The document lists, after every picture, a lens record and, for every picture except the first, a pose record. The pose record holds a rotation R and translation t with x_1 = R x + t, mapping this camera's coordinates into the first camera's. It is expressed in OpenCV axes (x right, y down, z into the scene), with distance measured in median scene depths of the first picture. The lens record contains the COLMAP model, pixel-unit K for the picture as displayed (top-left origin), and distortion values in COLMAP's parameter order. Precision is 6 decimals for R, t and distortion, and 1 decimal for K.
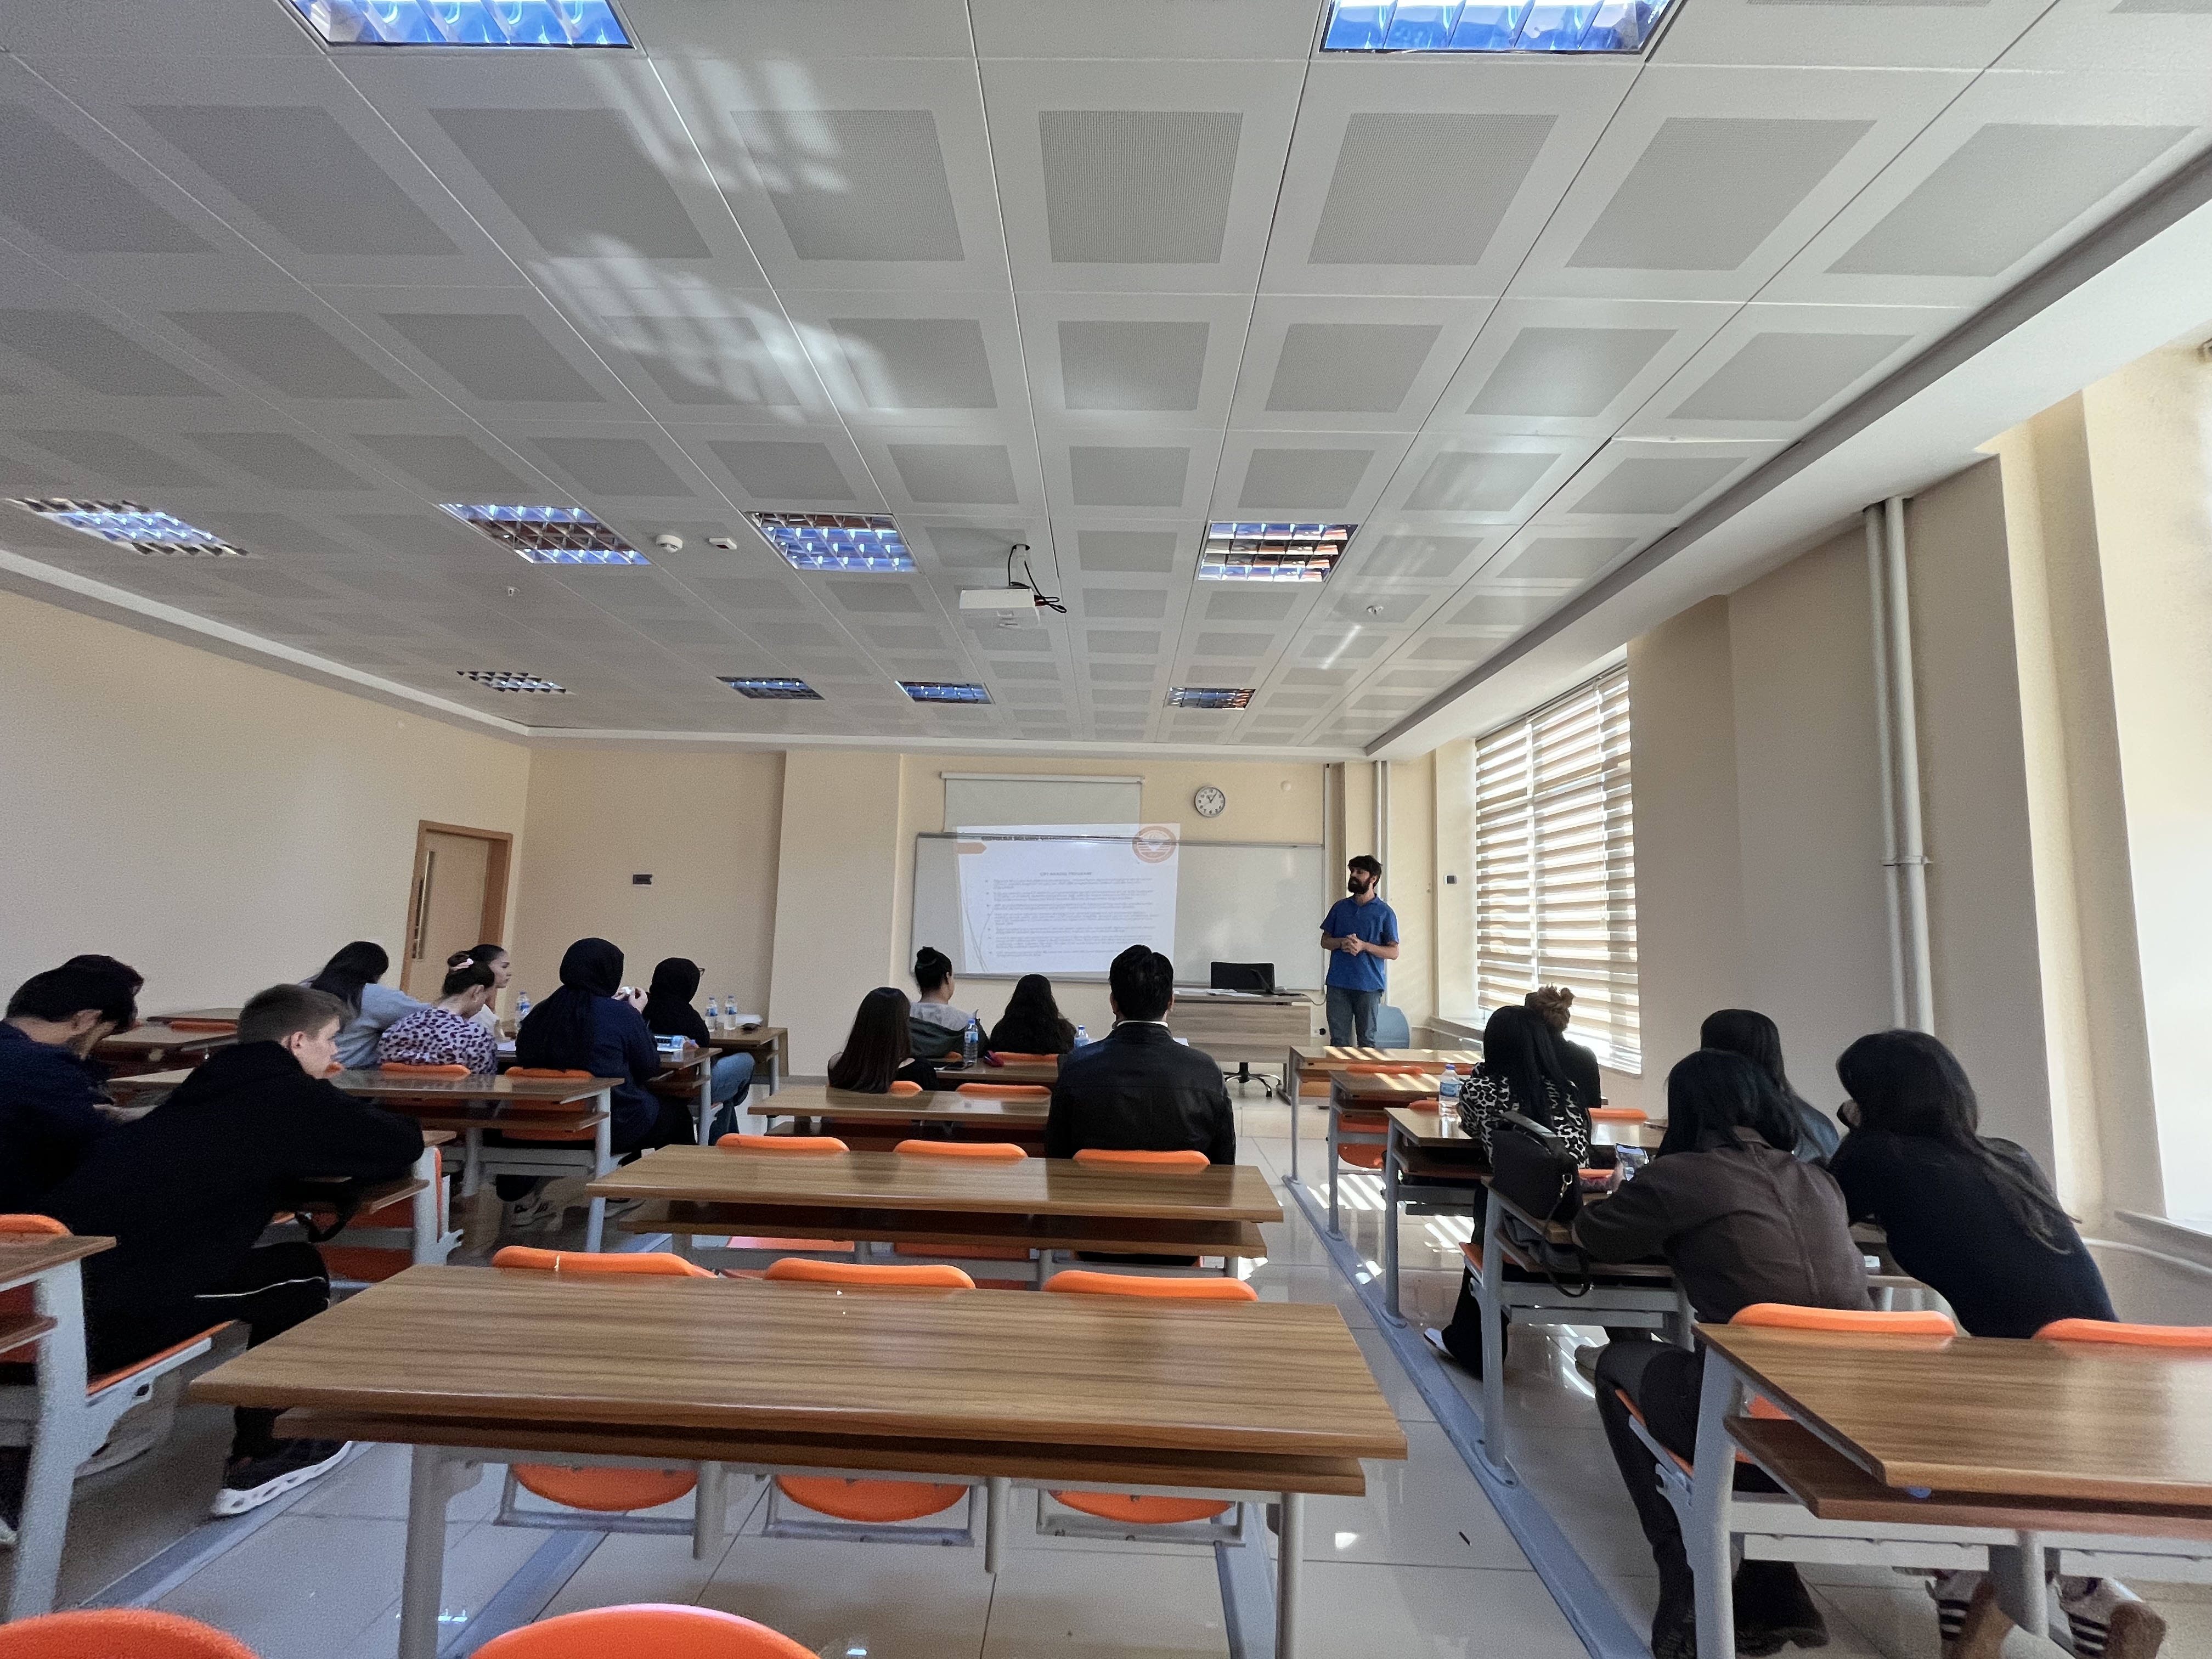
lens RADIAL K [[872.1, 0, 1106.0], [0, 872.1, 829.5], [0, 0, 1]] dist [-0.008434, 0.000153]
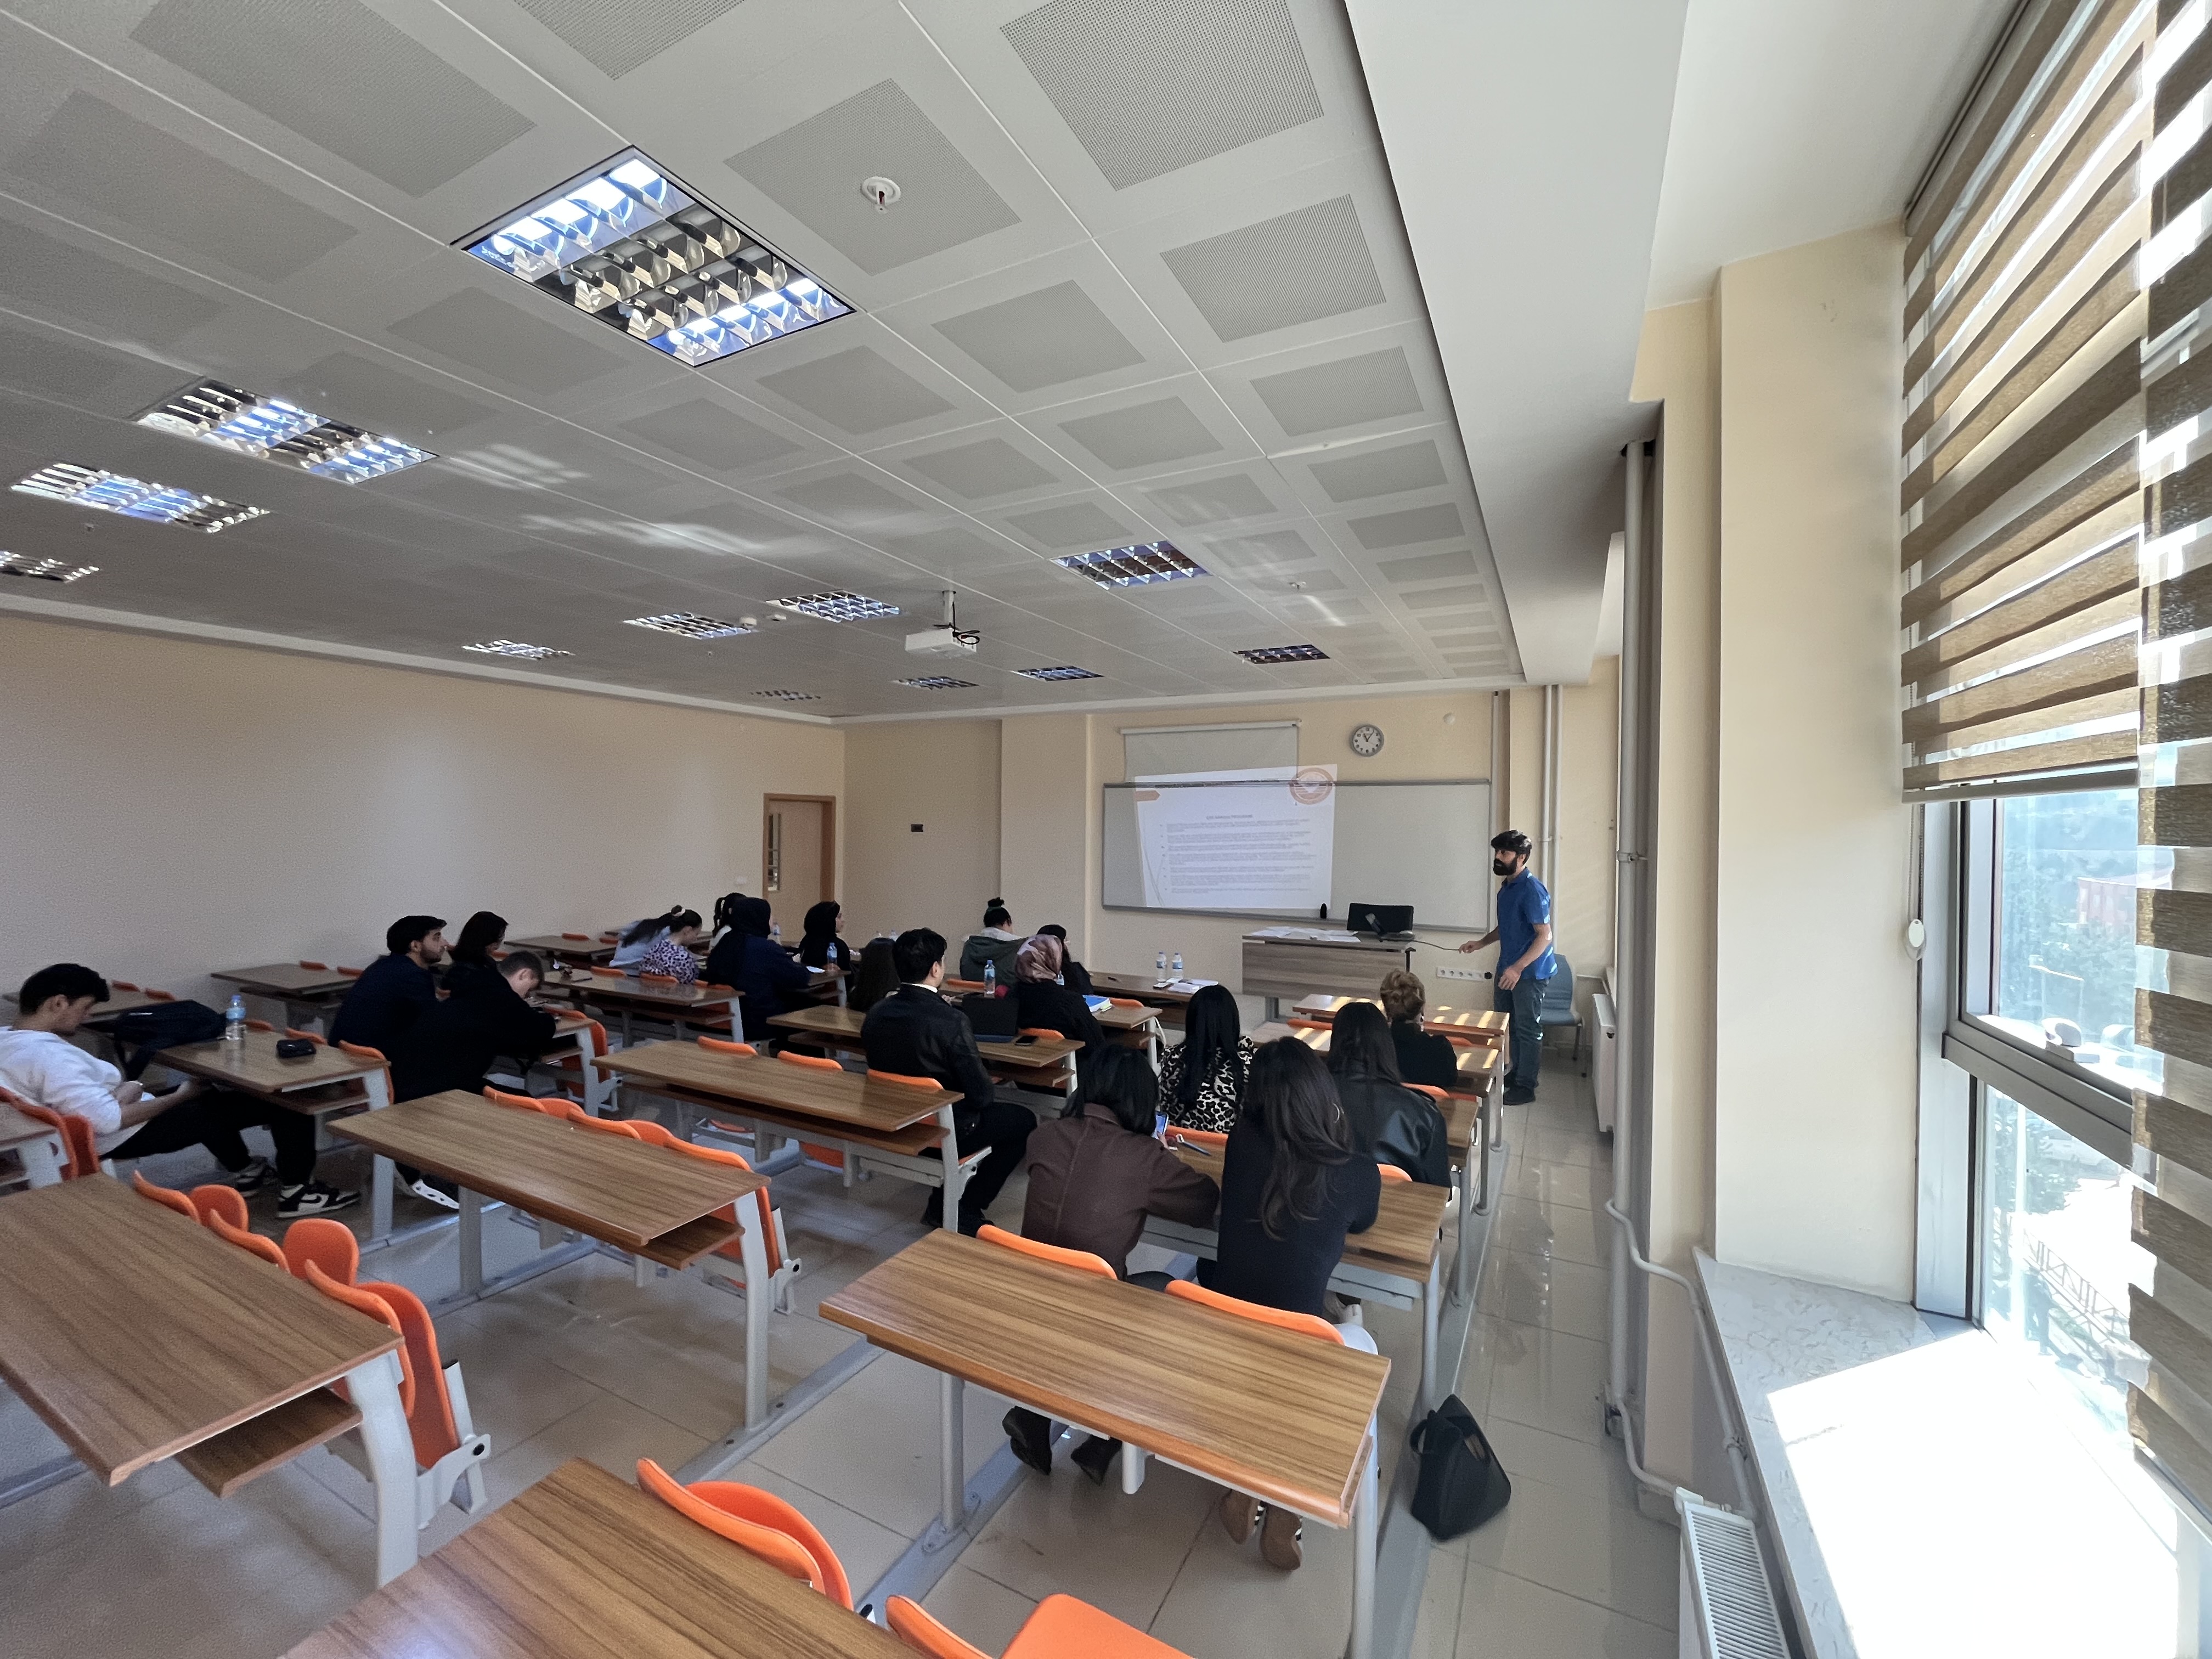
lens RADIAL K [[872.1, 0, 1106.0], [0, 872.1, 829.5], [0, 0, 1]] dist [-0.008434, 0.000153]
pose [[0.896146, -0.017026, -0.443433, 0.293498], [0.063103, 0.993998, 0.089361, -0.039040], [0.439250, -0.108063, 0.891842, -0.019866]]
